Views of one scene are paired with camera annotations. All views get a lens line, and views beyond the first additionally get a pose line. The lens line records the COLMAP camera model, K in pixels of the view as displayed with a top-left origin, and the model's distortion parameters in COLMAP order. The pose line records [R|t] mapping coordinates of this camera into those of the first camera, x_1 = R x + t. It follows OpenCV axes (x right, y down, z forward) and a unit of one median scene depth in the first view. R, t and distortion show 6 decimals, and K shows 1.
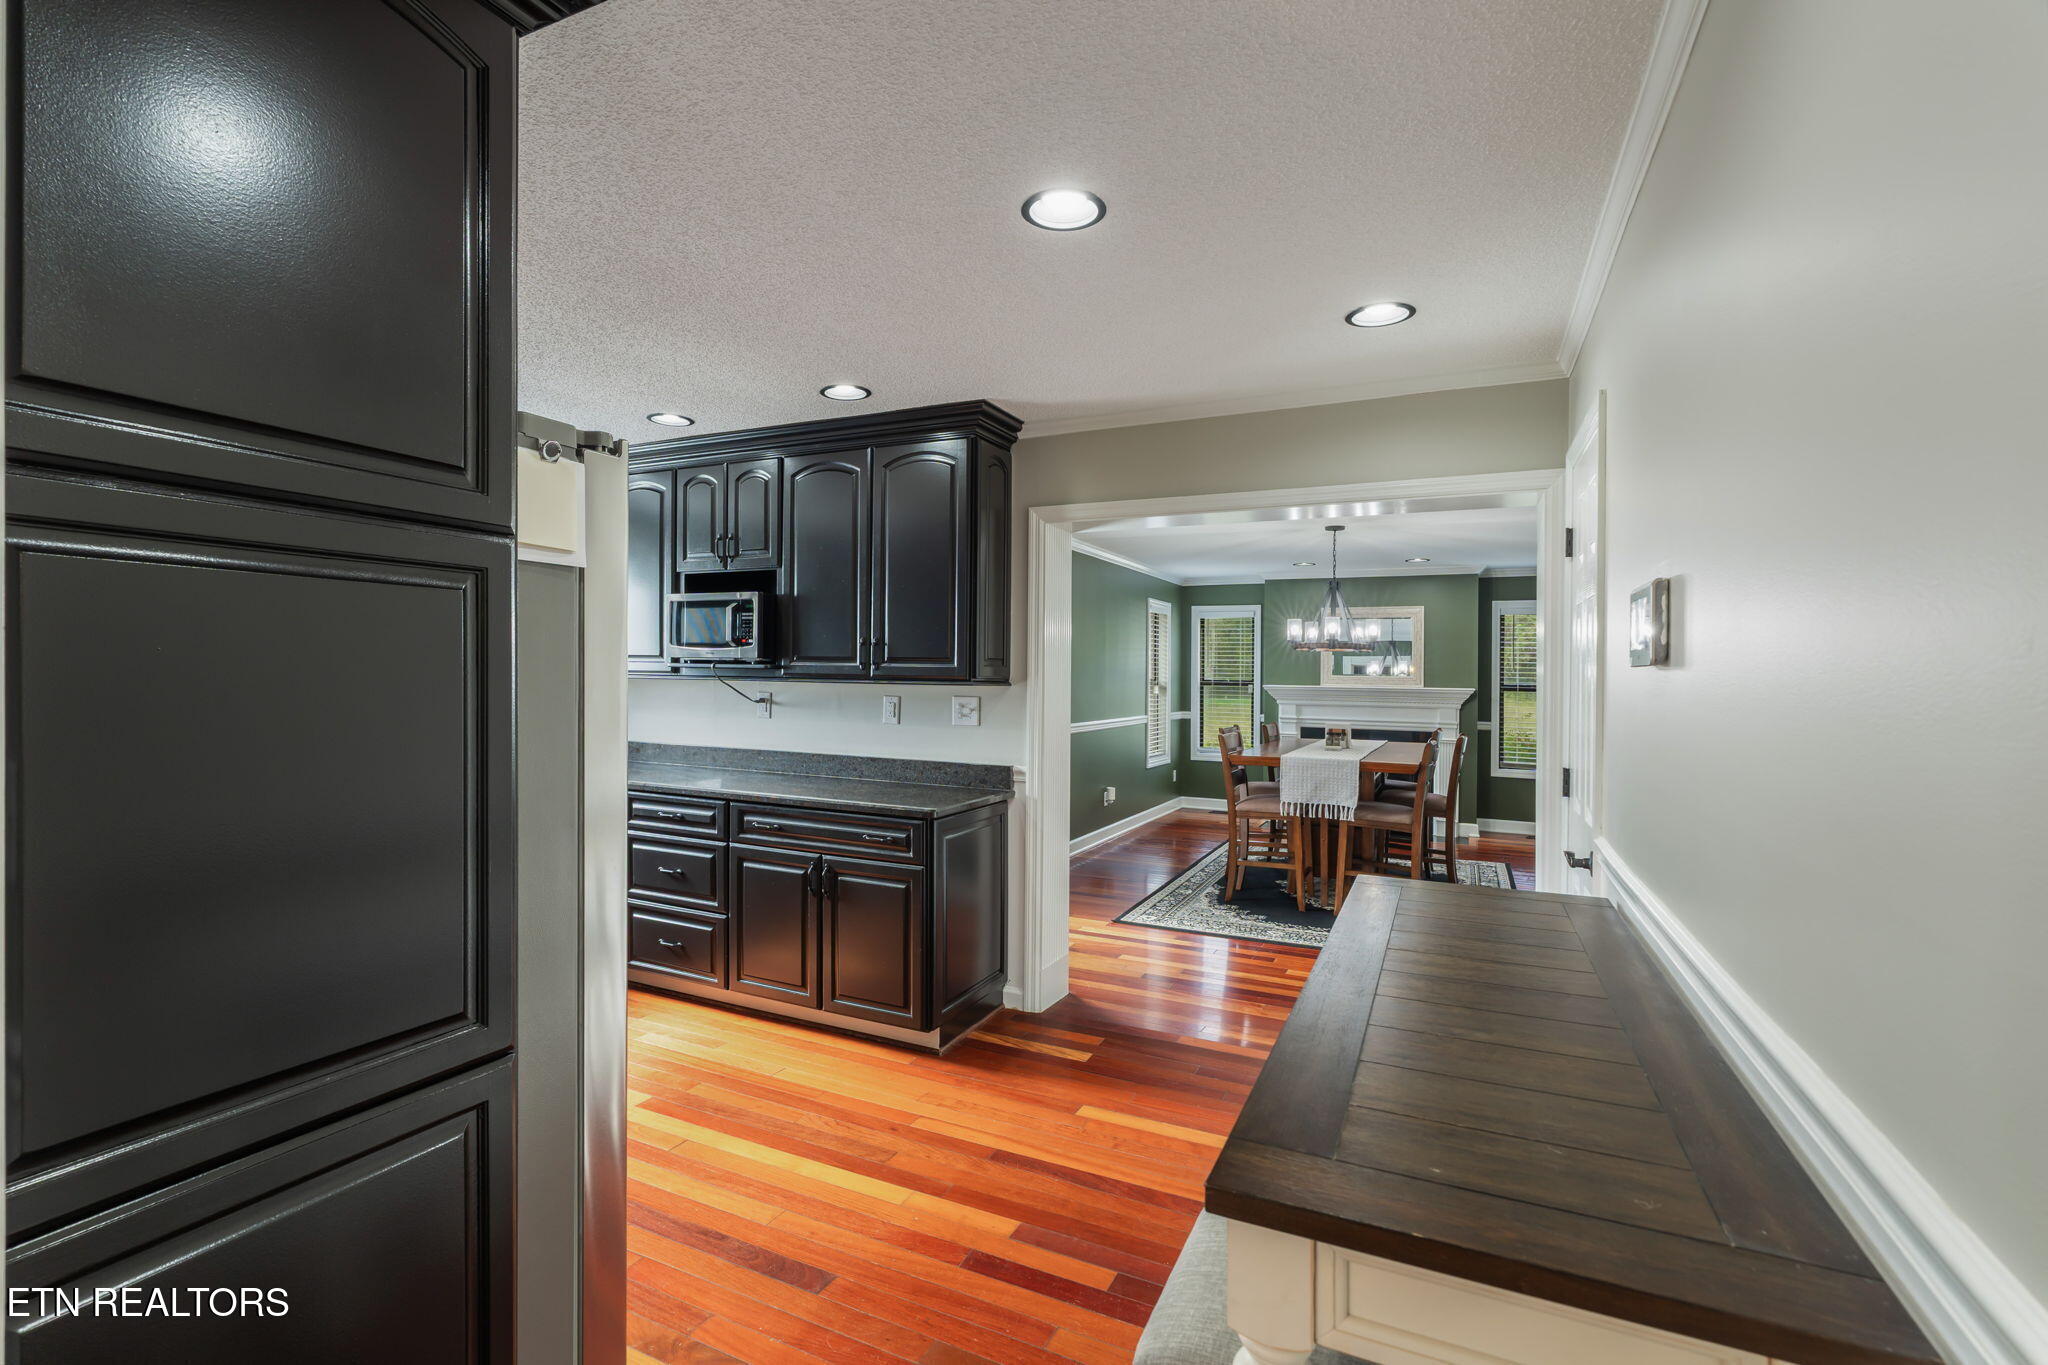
lens RADIAL K [[936.6, 0, 1027.8], [0, 936.6, 680.1], [0, 0, 1]] dist [-0.003060, -0.000386]
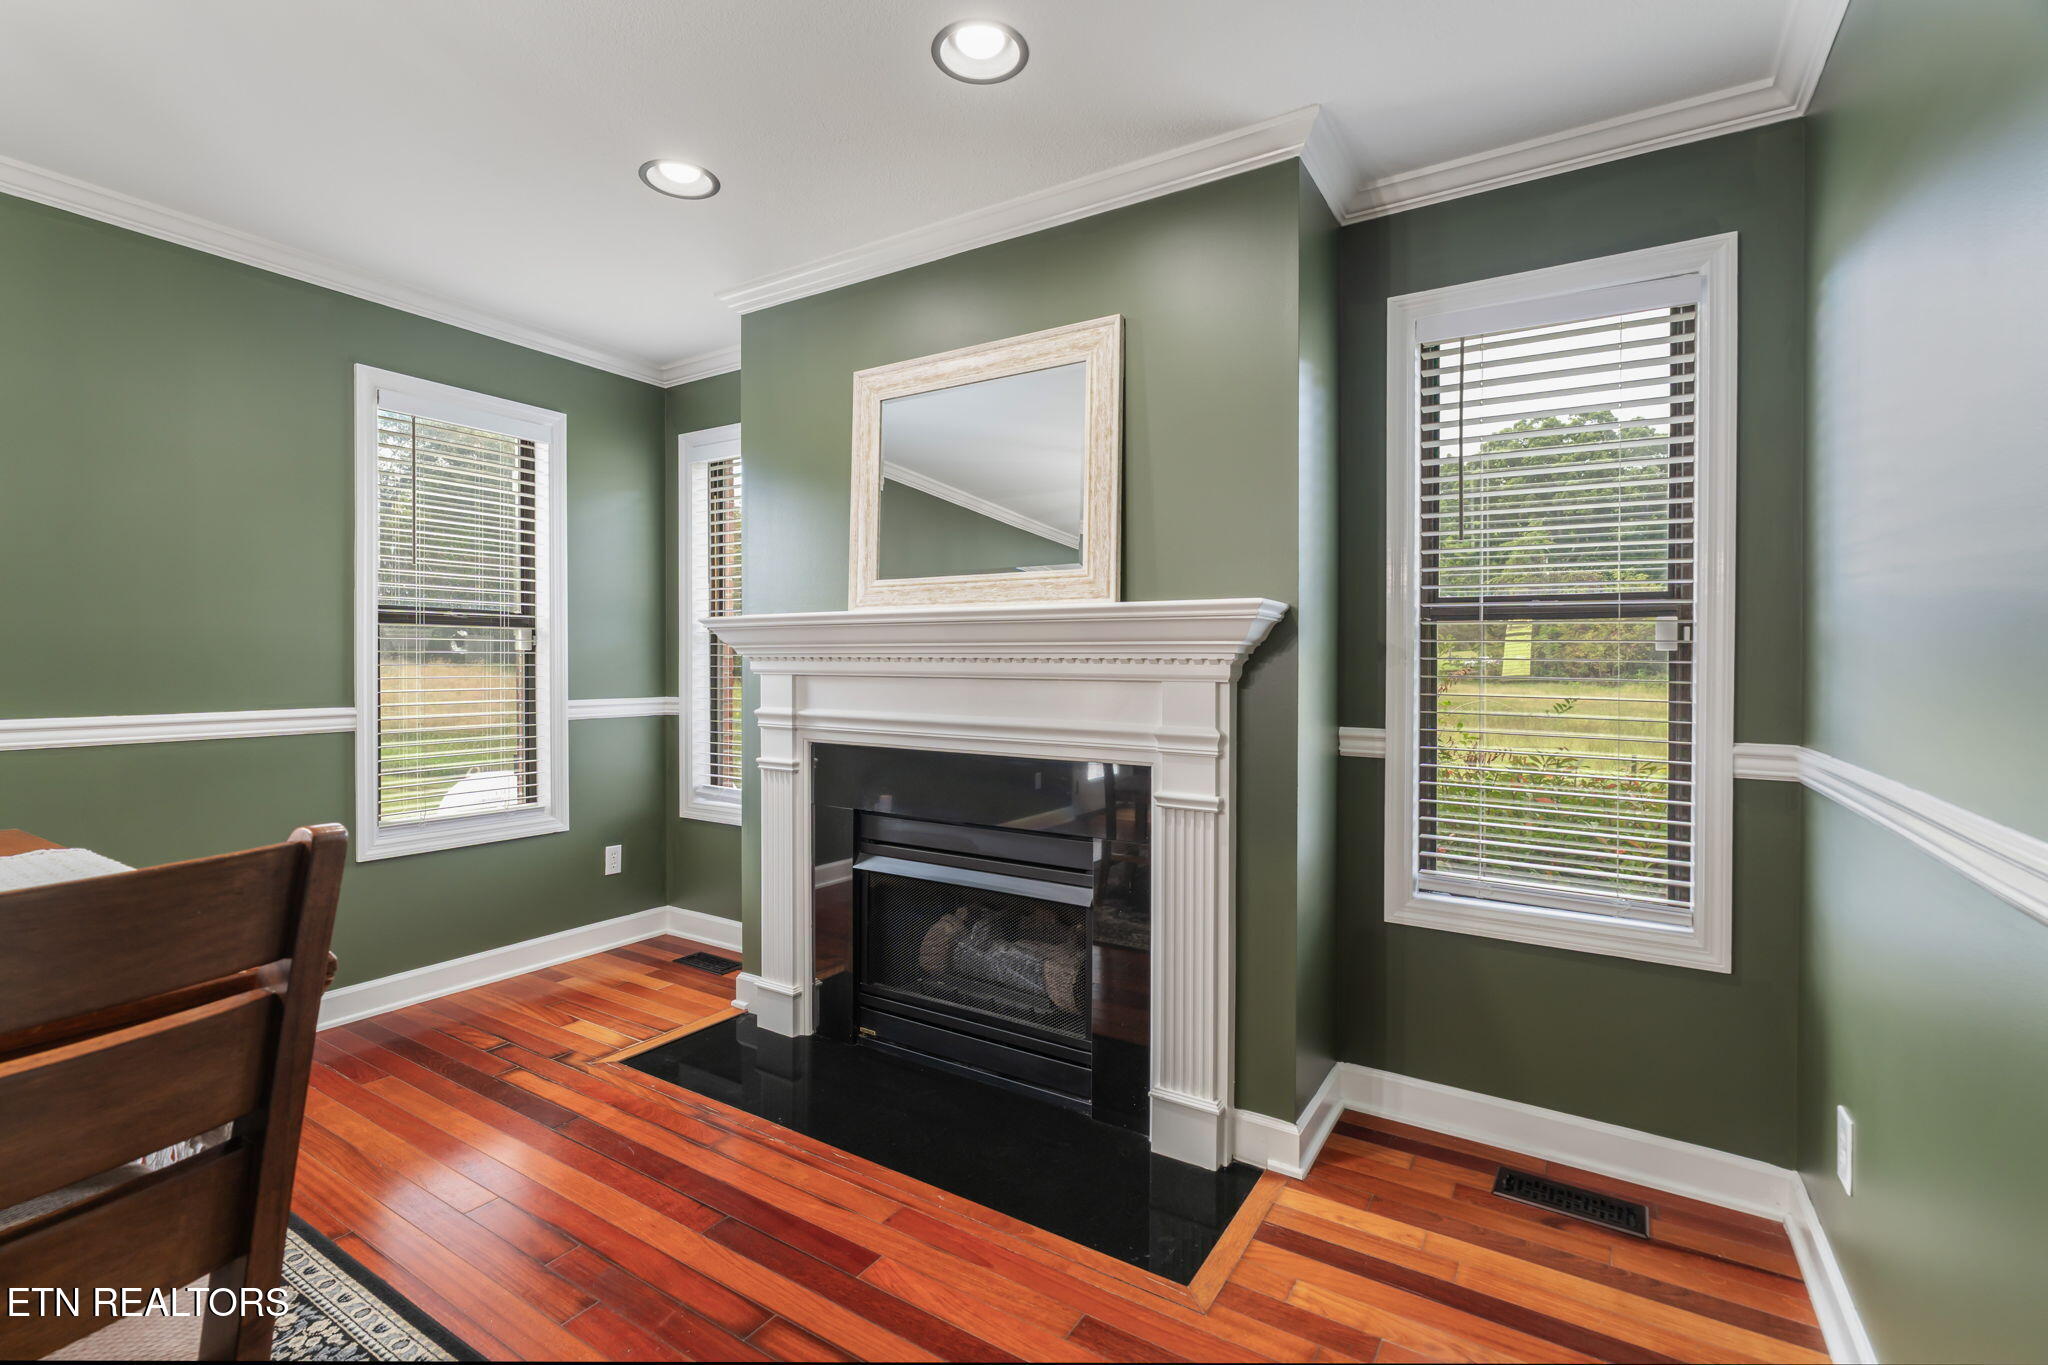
lens RADIAL K [[936.6, 0, 1025.5], [0, 936.6, 679.1], [0, 0, 1]] dist [-0.003060, -0.000386]
pose [[0.996815, -0.004142, -0.079644, 0.405181], [0.004943, 0.999939, 0.009855, 0.026314], [0.079598, -0.010217, 0.996775, 0.702313]]
